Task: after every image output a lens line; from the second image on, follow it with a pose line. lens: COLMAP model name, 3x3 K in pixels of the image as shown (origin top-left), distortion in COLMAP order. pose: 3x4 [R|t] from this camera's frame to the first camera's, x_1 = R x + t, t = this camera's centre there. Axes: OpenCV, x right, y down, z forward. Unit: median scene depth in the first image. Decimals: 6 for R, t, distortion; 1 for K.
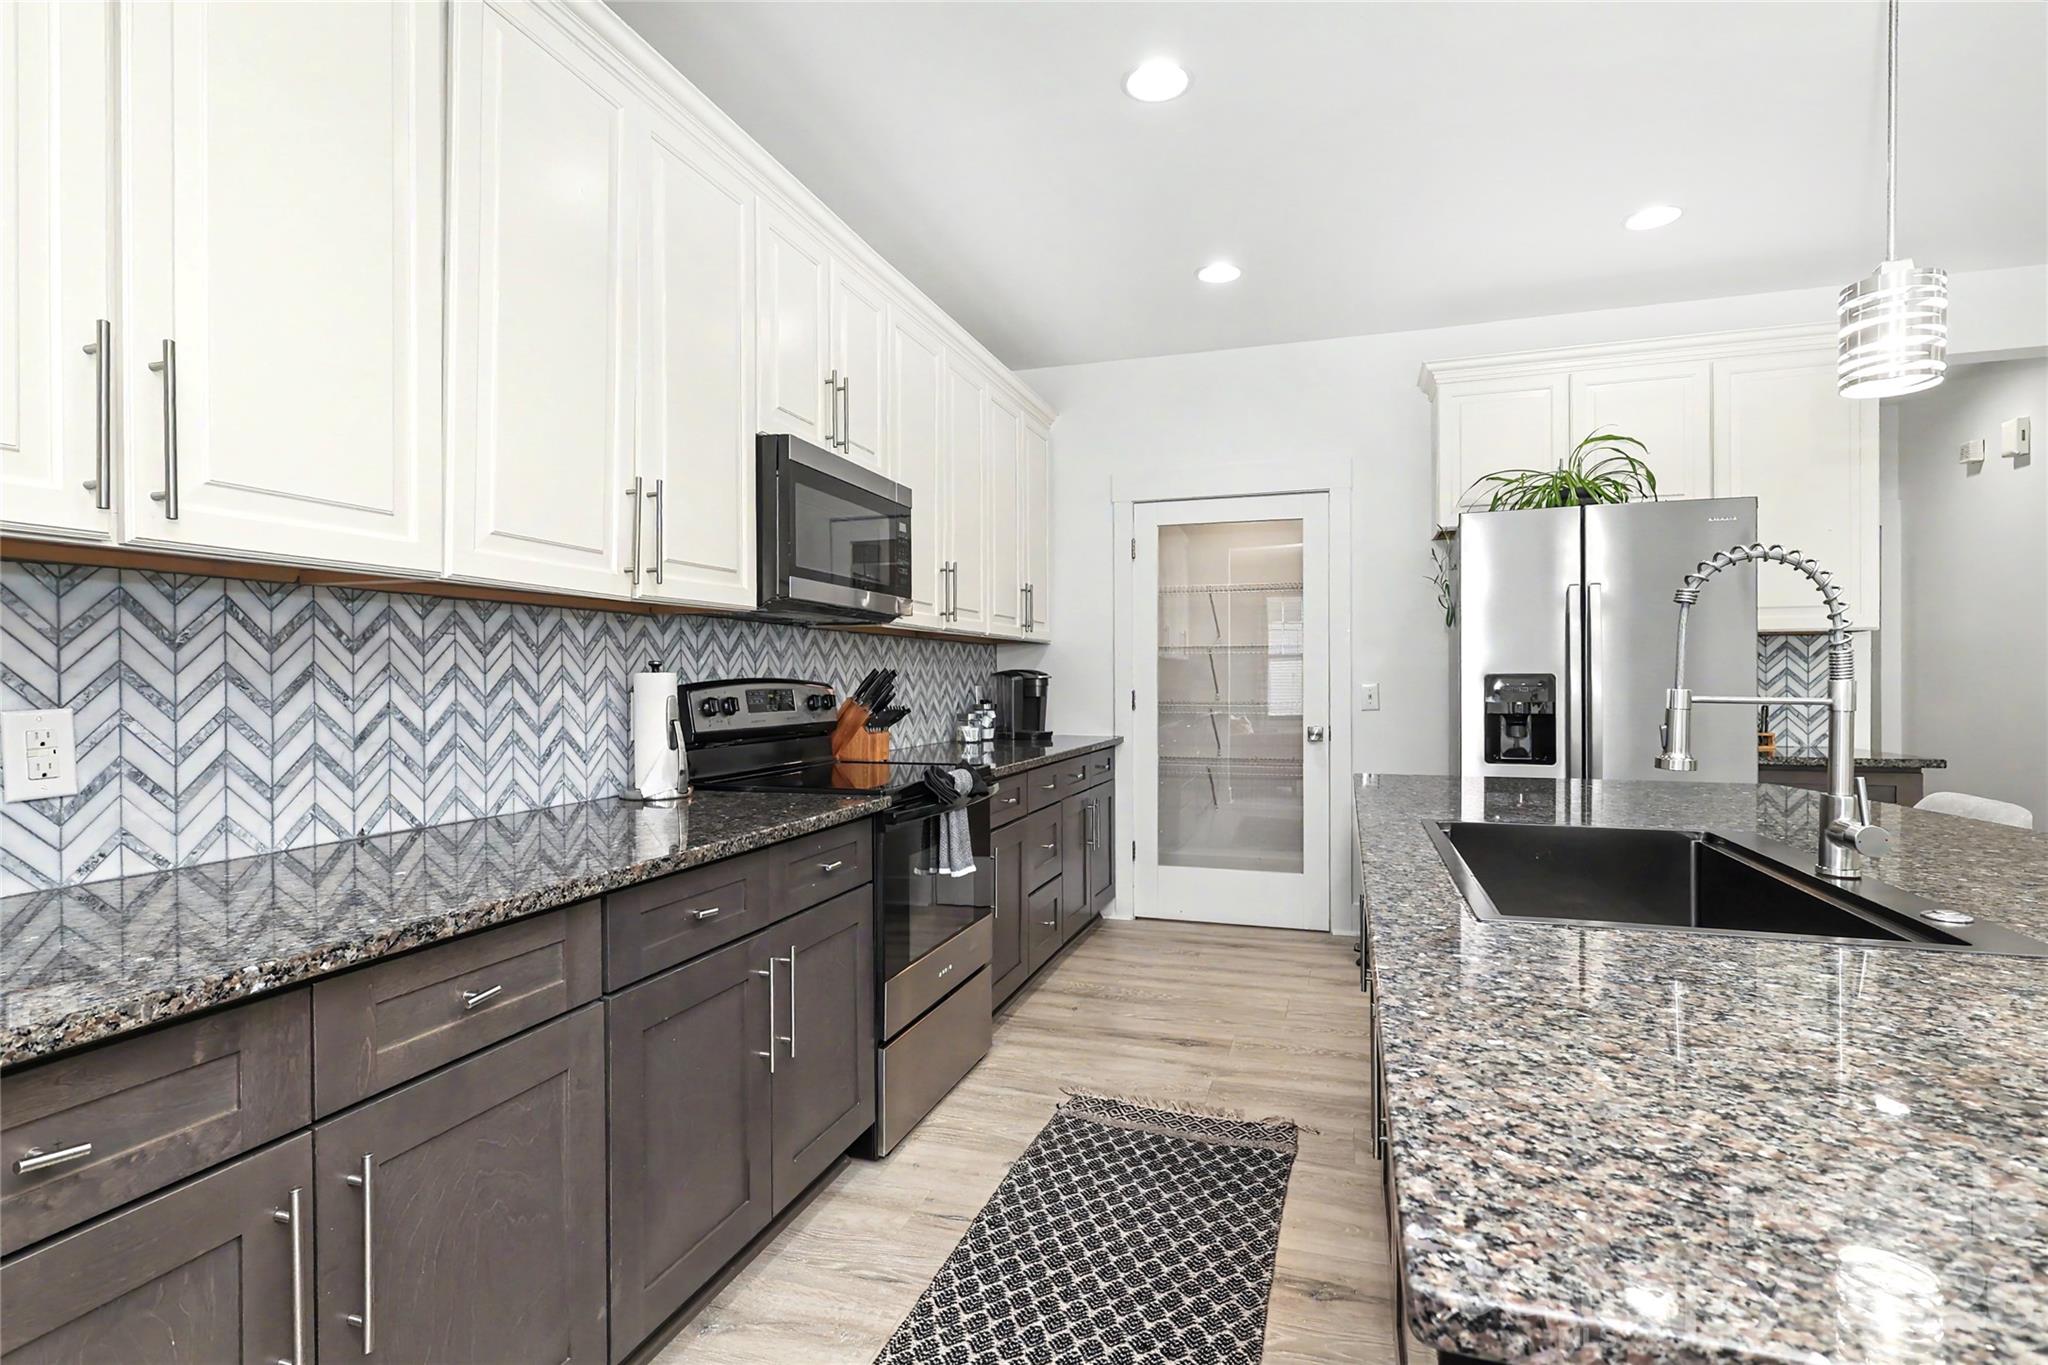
lens RADIAL K [[979.9, 0, 1039.4], [0, 979.9, 686.3], [0, 0, 1]] dist [-0.000379, 0.002960]
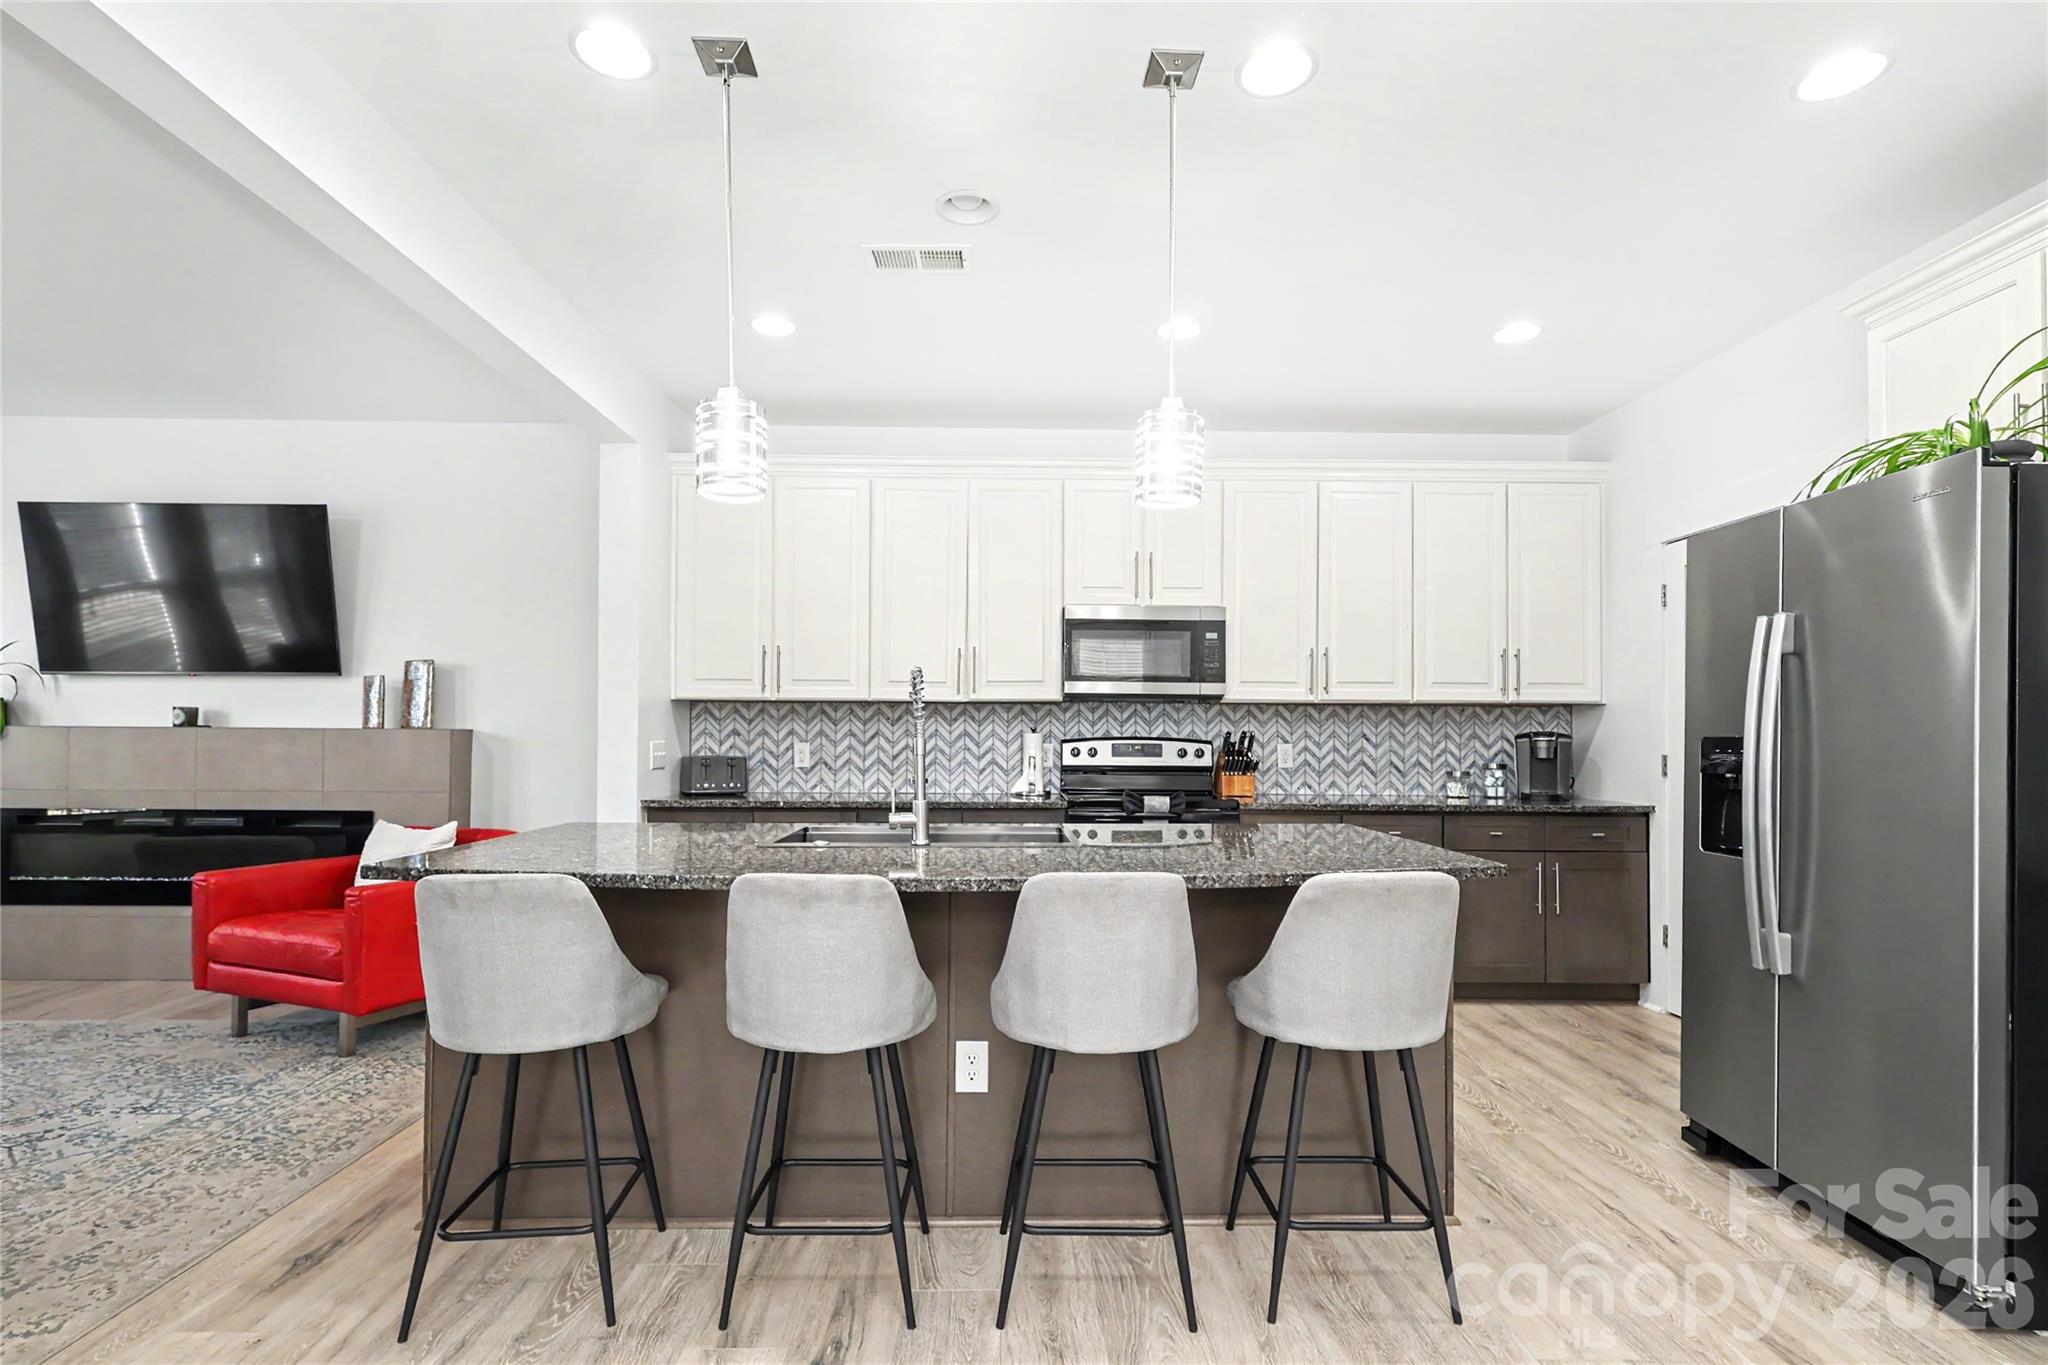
lens RADIAL K [[979.9, 0, 1037.6], [0, 979.9, 726.0], [0, 0, 1]] dist [-0.000379, 0.002960]
pose [[0.336744, -0.007703, -0.941565, 1.744316], [-0.015689, 0.999782, -0.013790, -0.001471], [0.941466, 0.019416, 0.336549, 0.390367]]
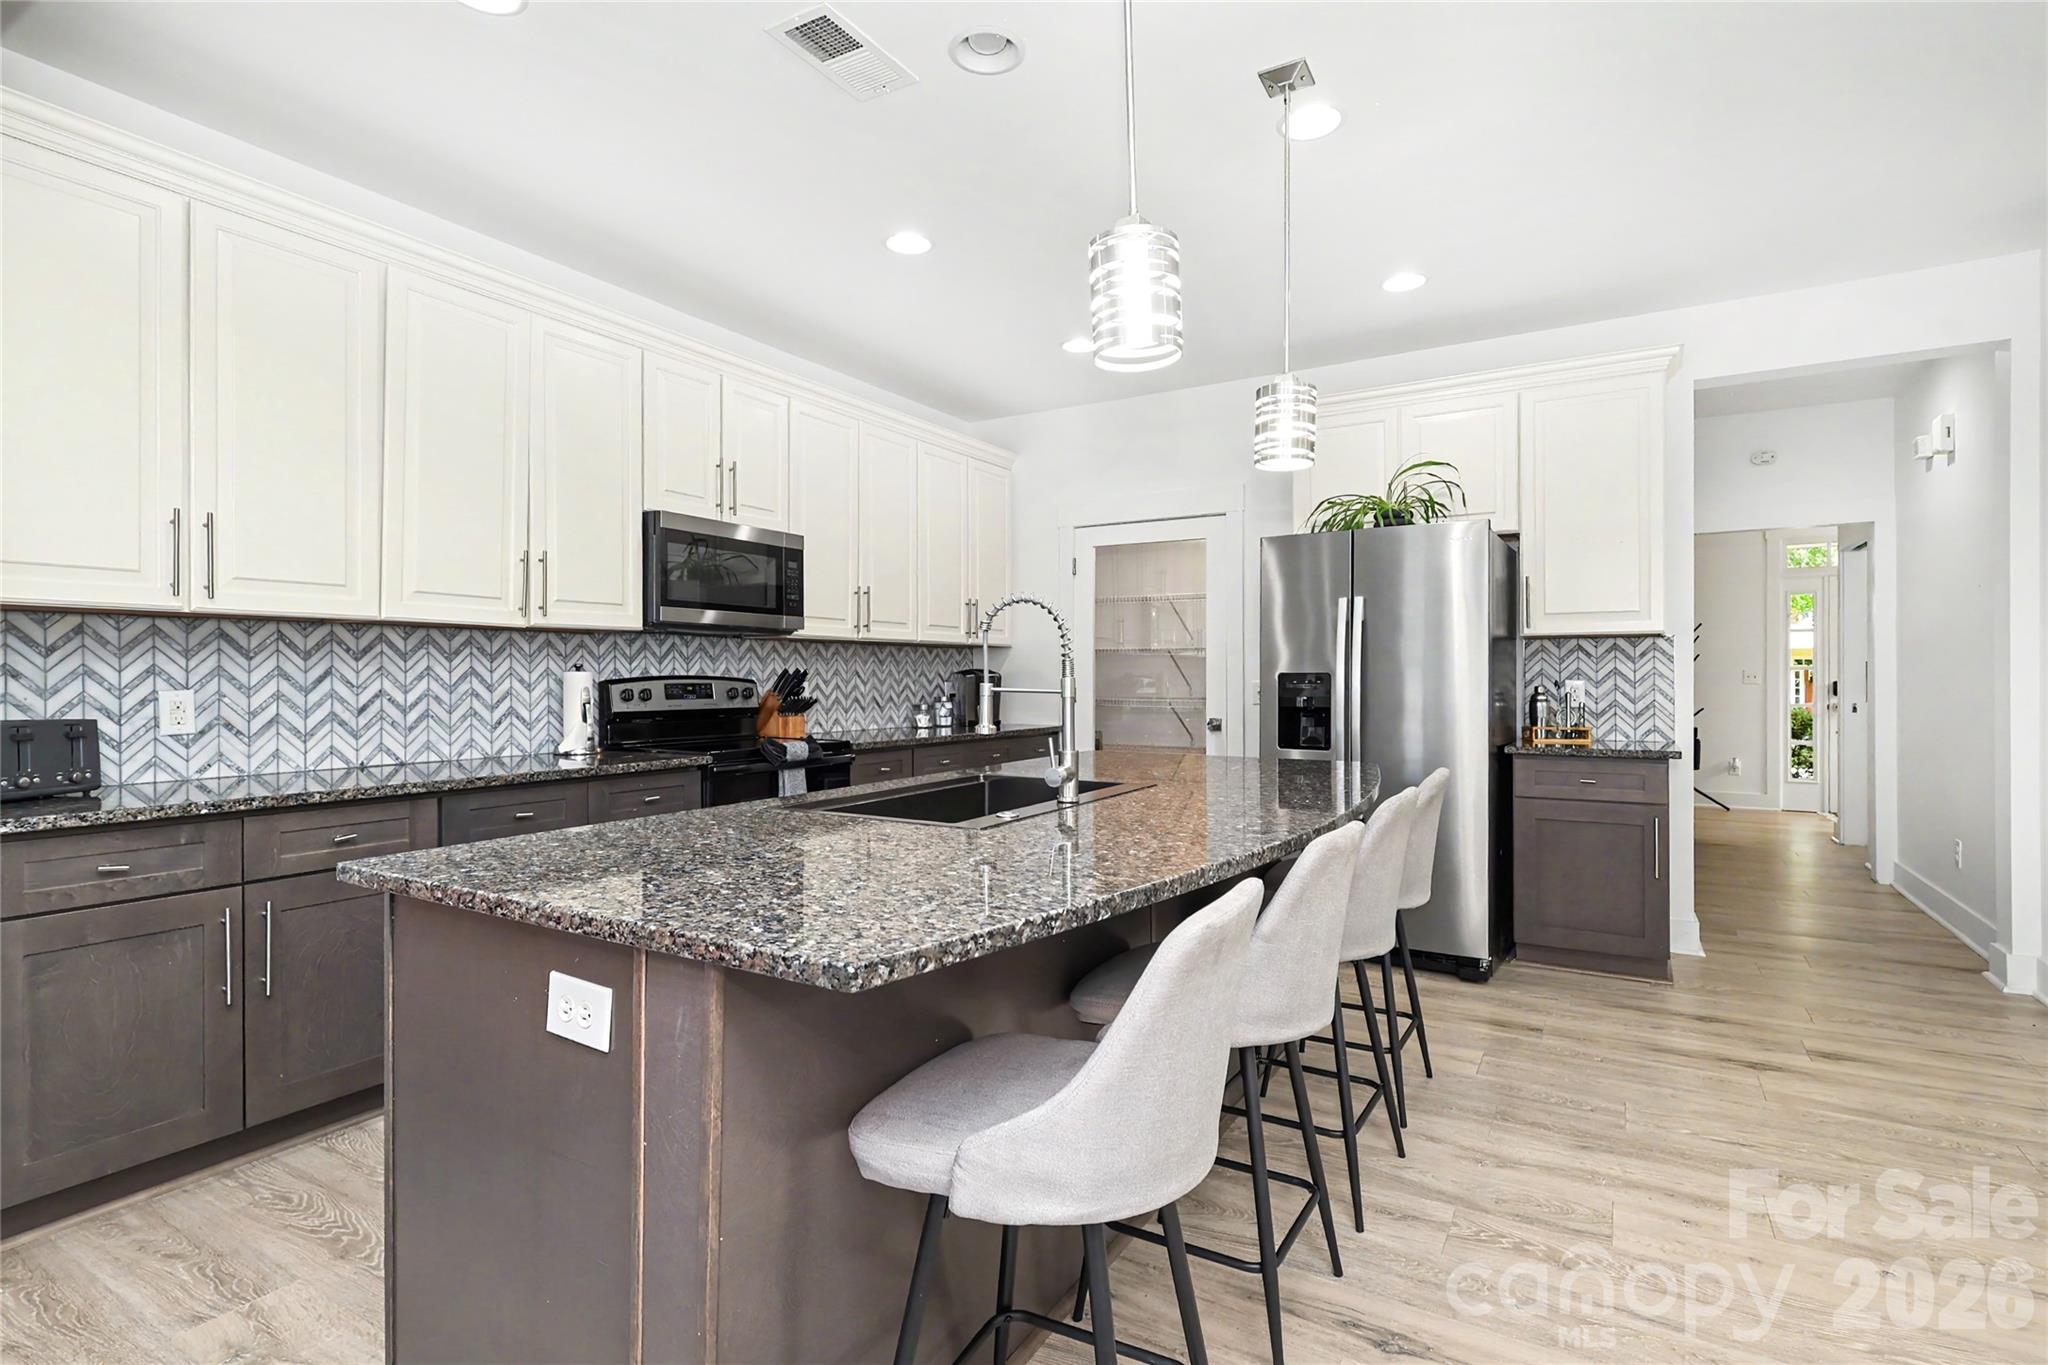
lens RADIAL K [[979.9, 0, 1042.7], [0, 979.9, 679.9], [0, 0, 1]] dist [-0.000379, 0.002960]
pose [[0.974508, 0.002432, -0.224342, 0.754912], [-0.003512, 0.999984, -0.004414, 0.003383], [0.224327, 0.005090, 0.974501, -0.365589]]
